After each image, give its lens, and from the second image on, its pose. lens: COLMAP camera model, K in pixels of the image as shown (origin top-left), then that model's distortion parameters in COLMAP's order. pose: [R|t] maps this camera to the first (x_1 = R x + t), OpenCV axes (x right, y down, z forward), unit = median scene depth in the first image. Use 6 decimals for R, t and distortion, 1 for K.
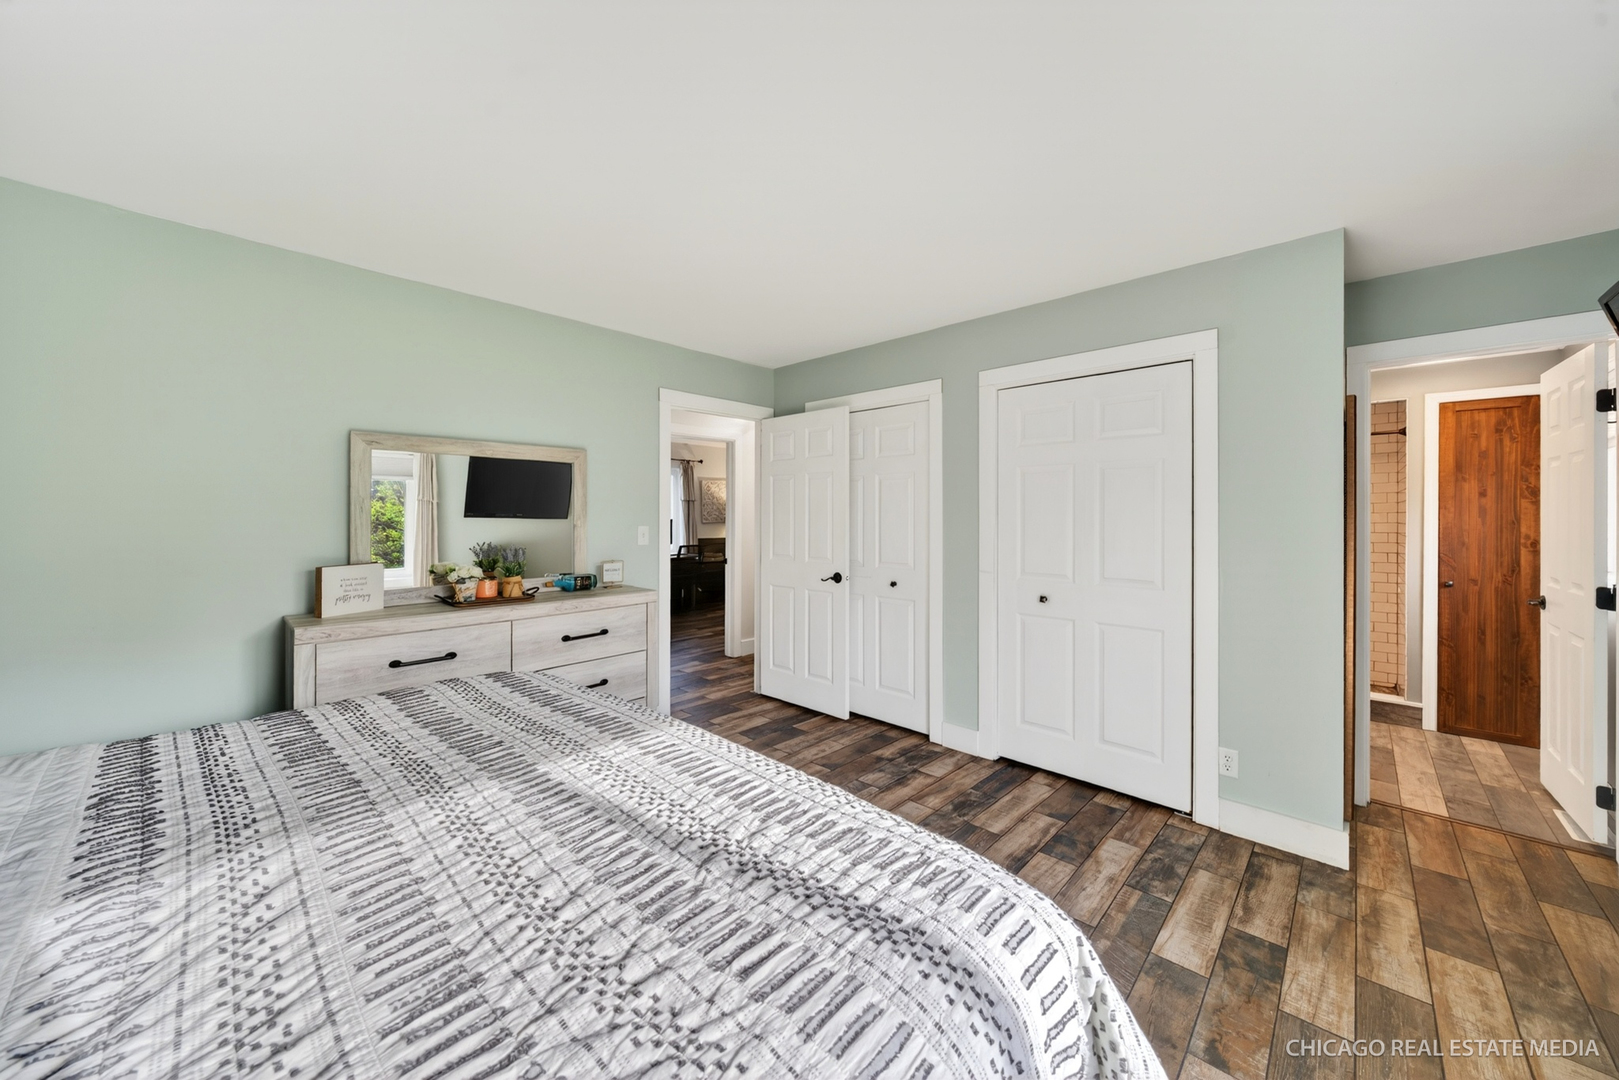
lens RADIAL K [[582.6, 0, 803.9], [0, 582.6, 514.4], [0, 0, 1]] dist [-0.001684, 0.000008]
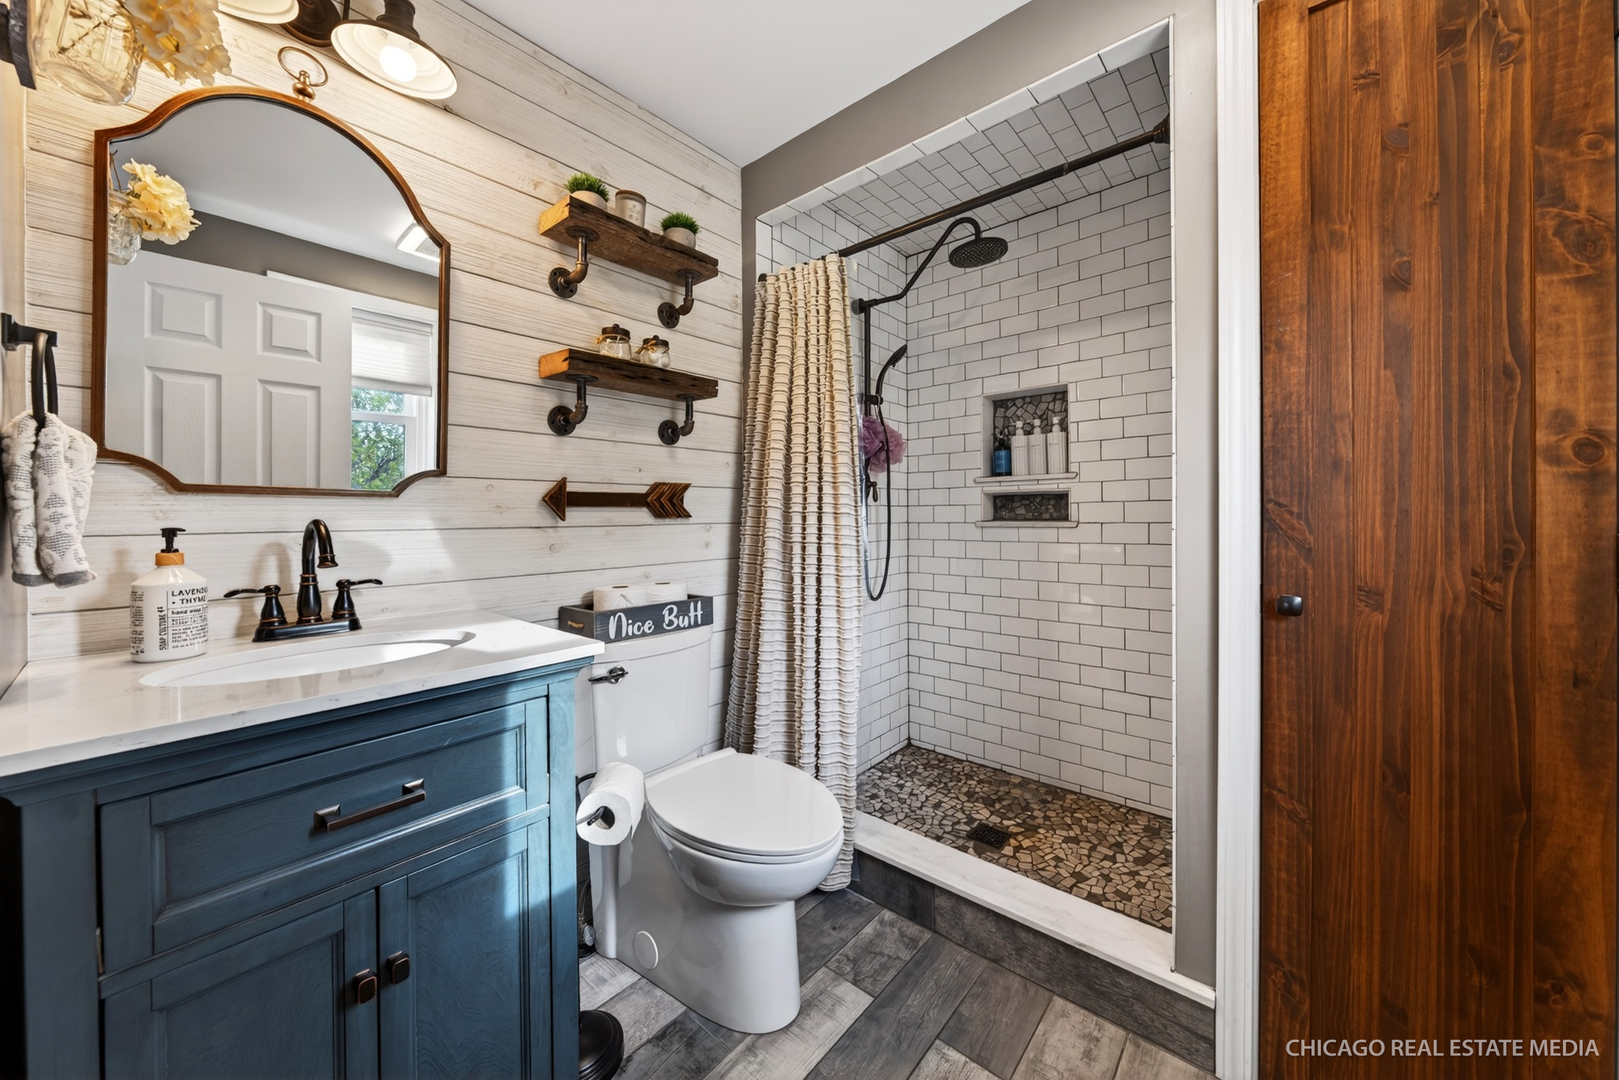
lens RADIAL K [[582.6, 0, 805.9], [0, 582.6, 515.5], [0, 0, 1]] dist [-0.001684, 0.000008]
pose [[0.998093, -0.000008, 0.061729, 0.866304], [0.000252, 0.999992, -0.003944, 0.077433], [-0.061728, 0.003952, 0.998085, 0.738624]]
